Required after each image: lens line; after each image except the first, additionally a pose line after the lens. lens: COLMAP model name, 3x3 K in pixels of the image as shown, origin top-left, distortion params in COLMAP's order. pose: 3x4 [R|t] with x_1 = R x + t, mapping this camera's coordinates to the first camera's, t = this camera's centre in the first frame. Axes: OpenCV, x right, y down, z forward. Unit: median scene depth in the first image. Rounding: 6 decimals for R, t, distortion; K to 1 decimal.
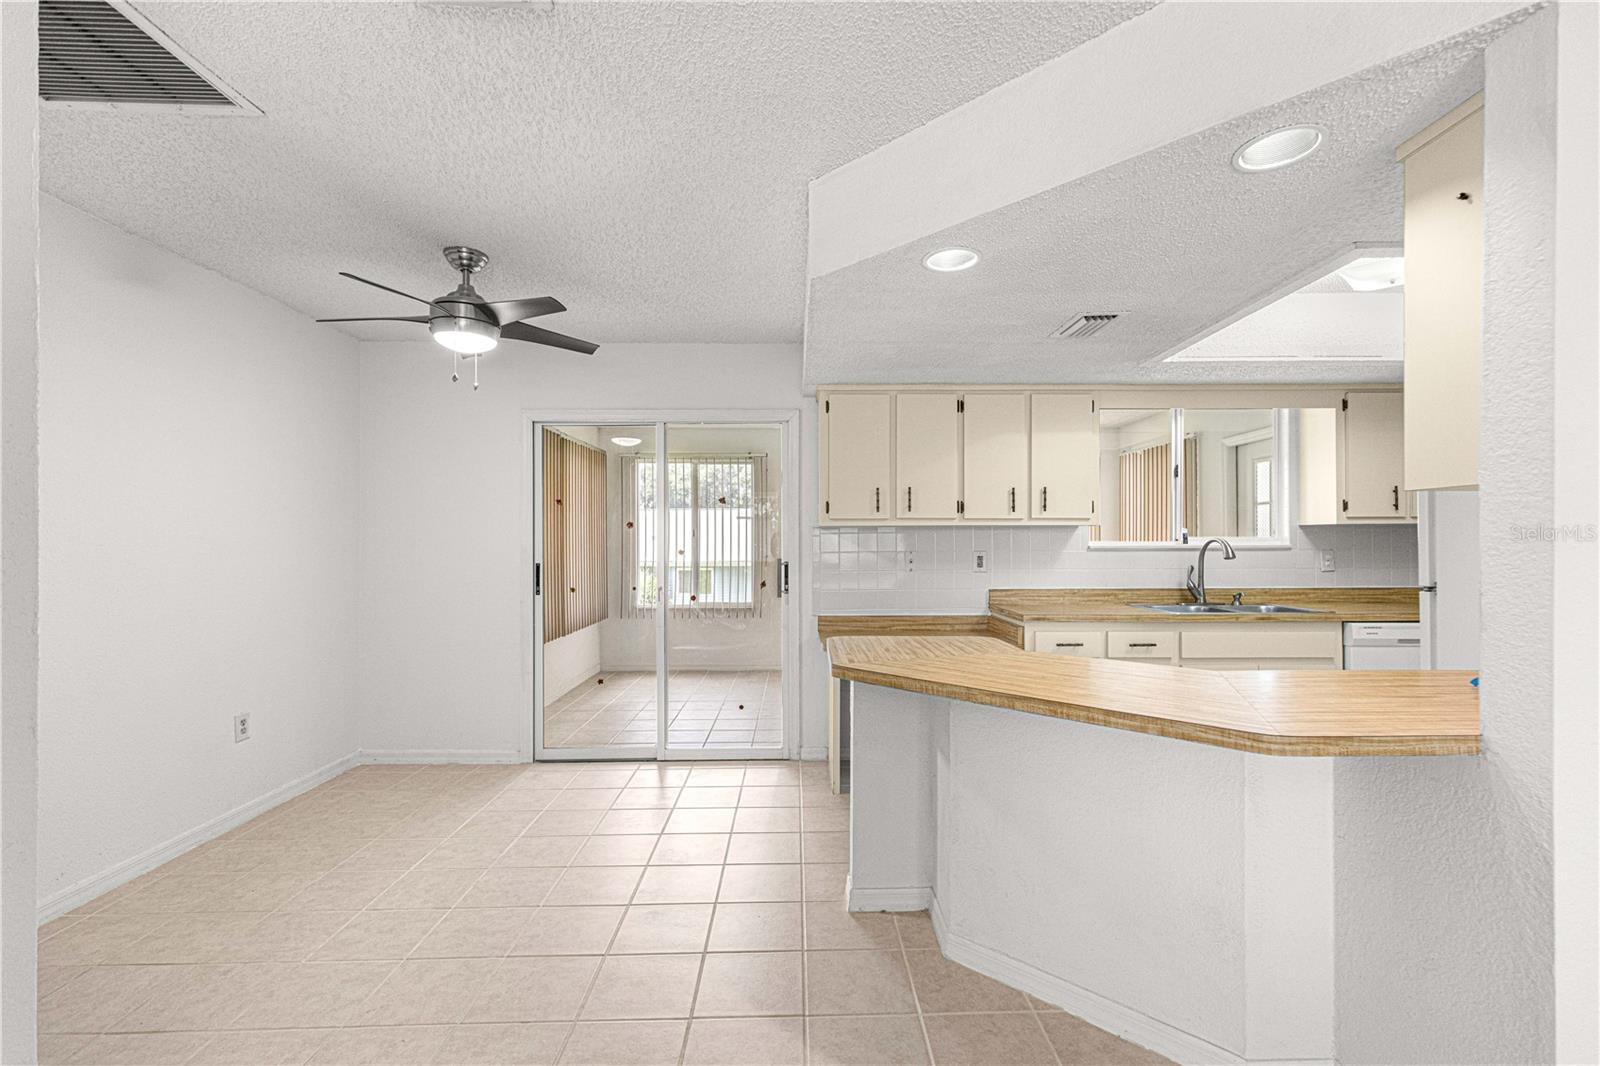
lens RADIAL K [[717.9, 0, 802.8], [0, 717.9, 547.9], [0, 0, 1]] dist [0.007231, 0.000139]
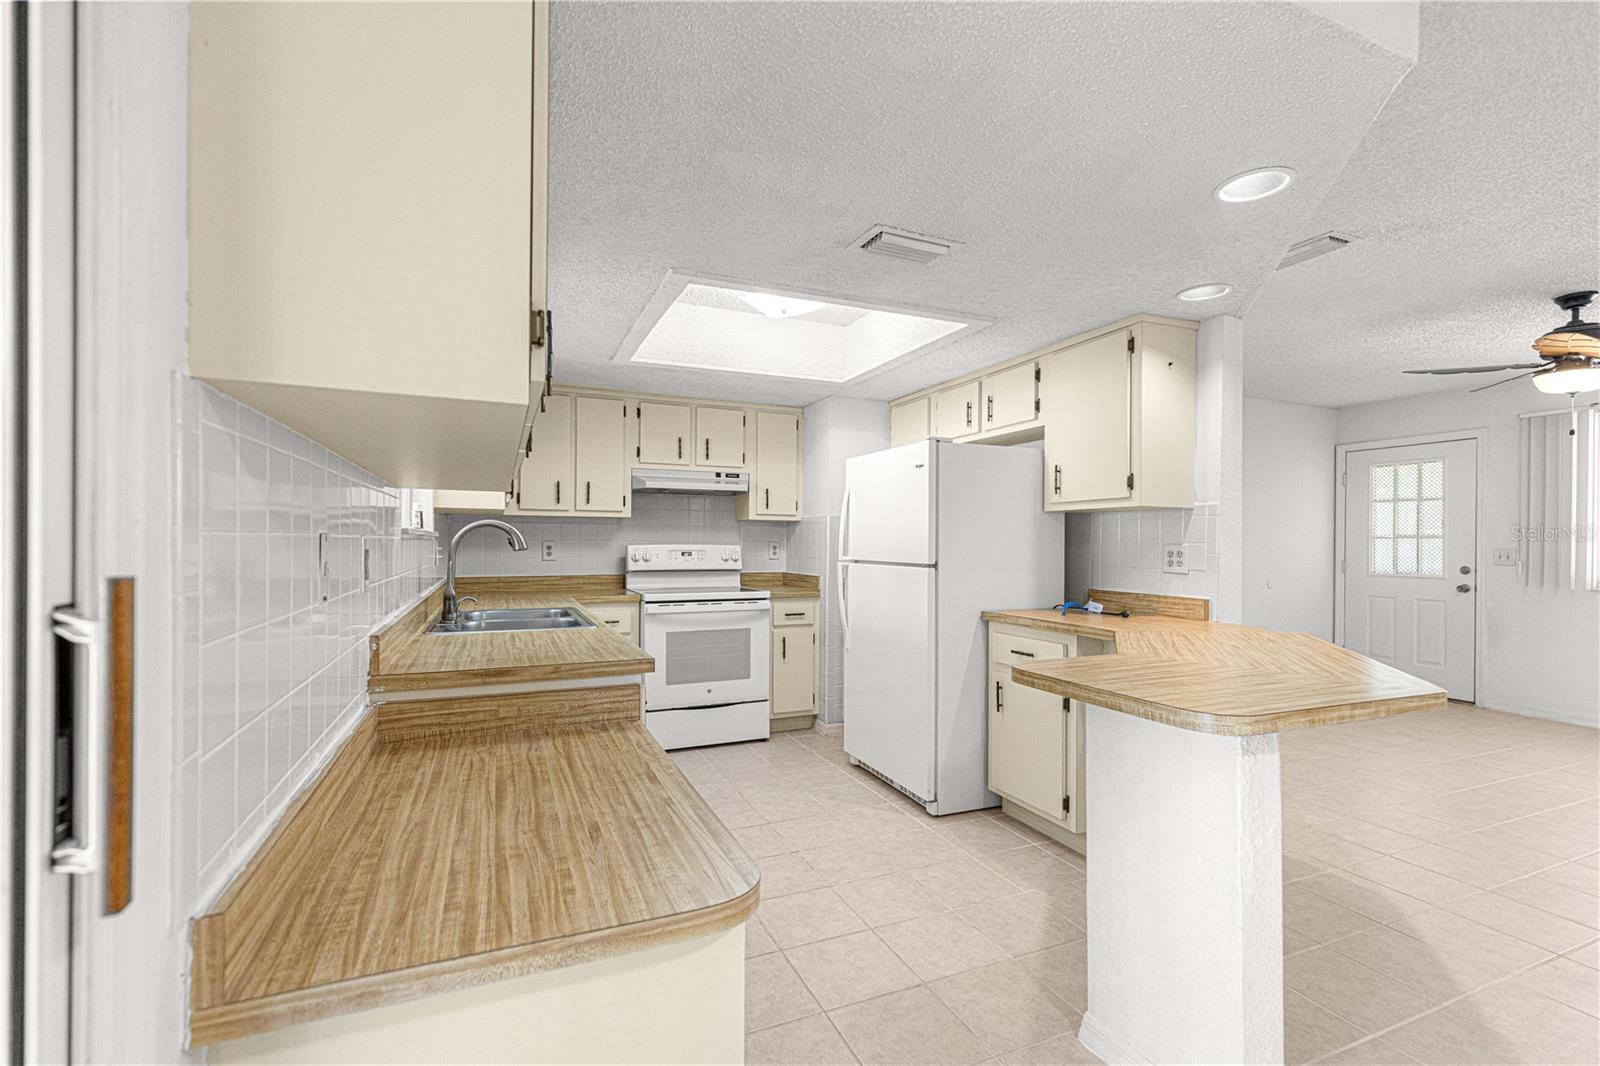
lens RADIAL K [[719.4, 0, 808.6], [0, 719.4, 545.1], [0, 0, 1]] dist [0.007503, -0.000407]
pose [[-0.393751, -0.000716, 0.919217, -0.195090], [-0.002959, 0.999996, -0.000488, 0.009178], [-0.919212, -0.002912, -0.393751, 0.983712]]
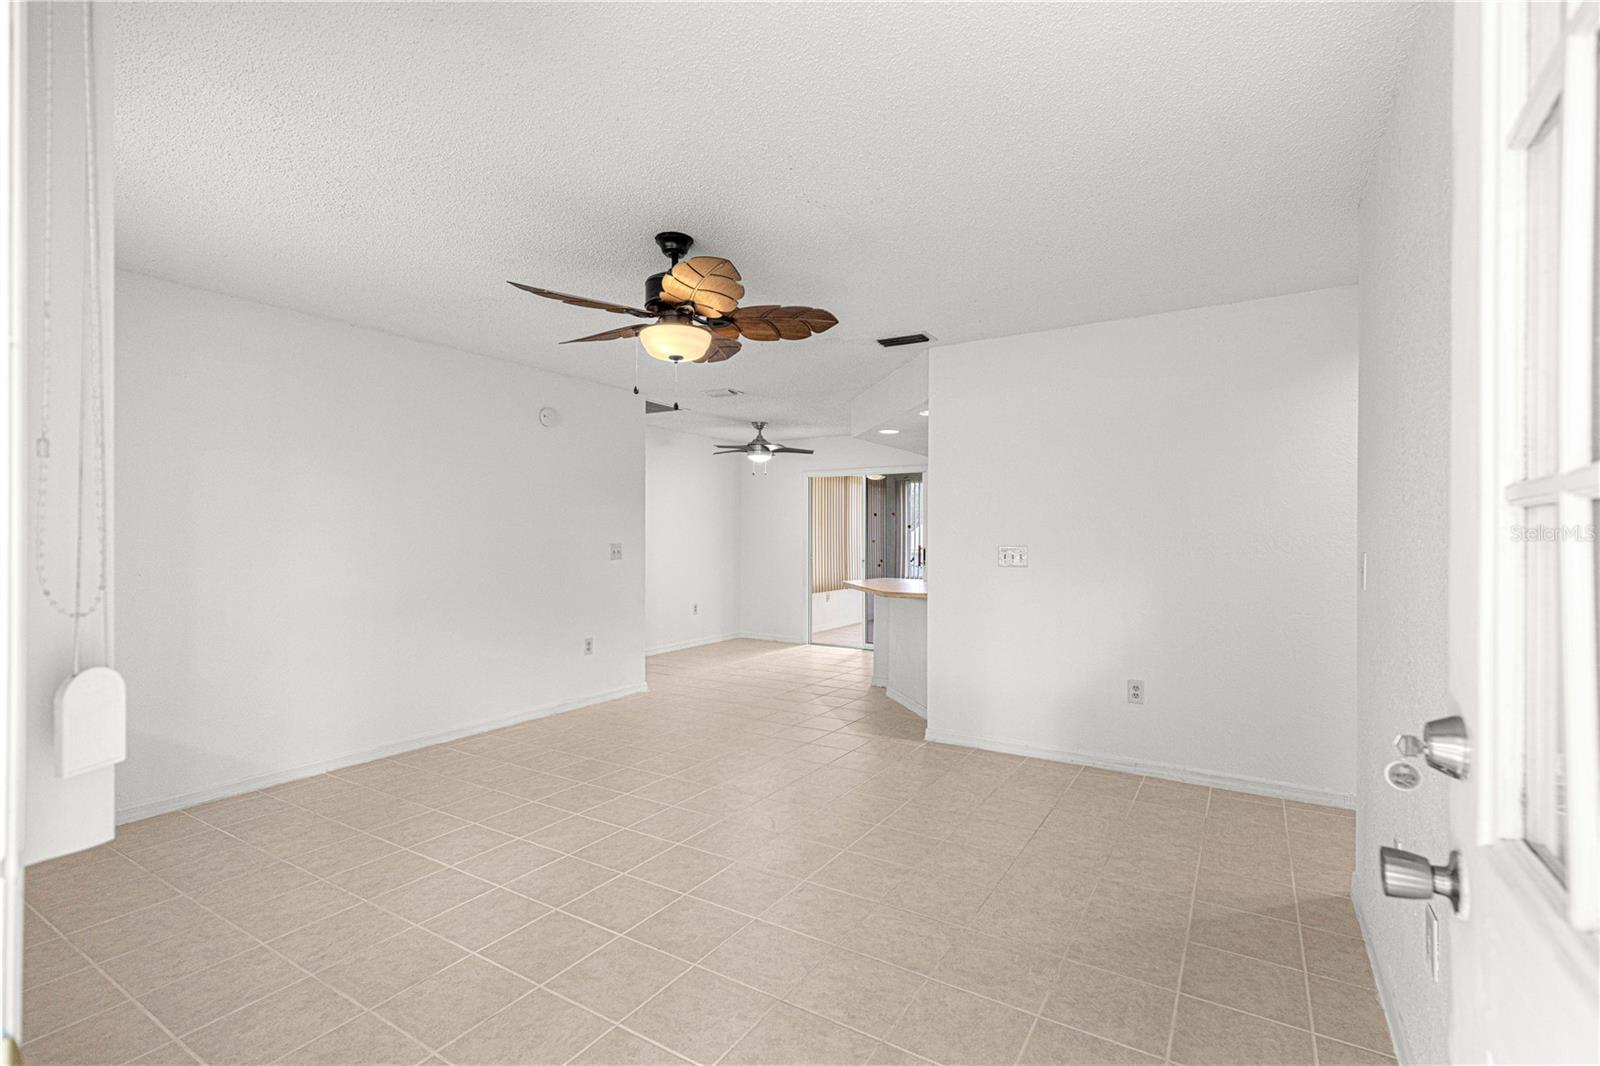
lens RADIAL K [[712.8, 0, 803.6], [0, 712.8, 538.9], [0, 0, 1]] dist [0.002268, 0.000163]
pose [[0.841639, 0.007827, -0.539984, 0.741286], [-0.007360, 0.999968, 0.003023, -0.005237], [0.539990, 0.001430, 0.841670, -0.749335]]
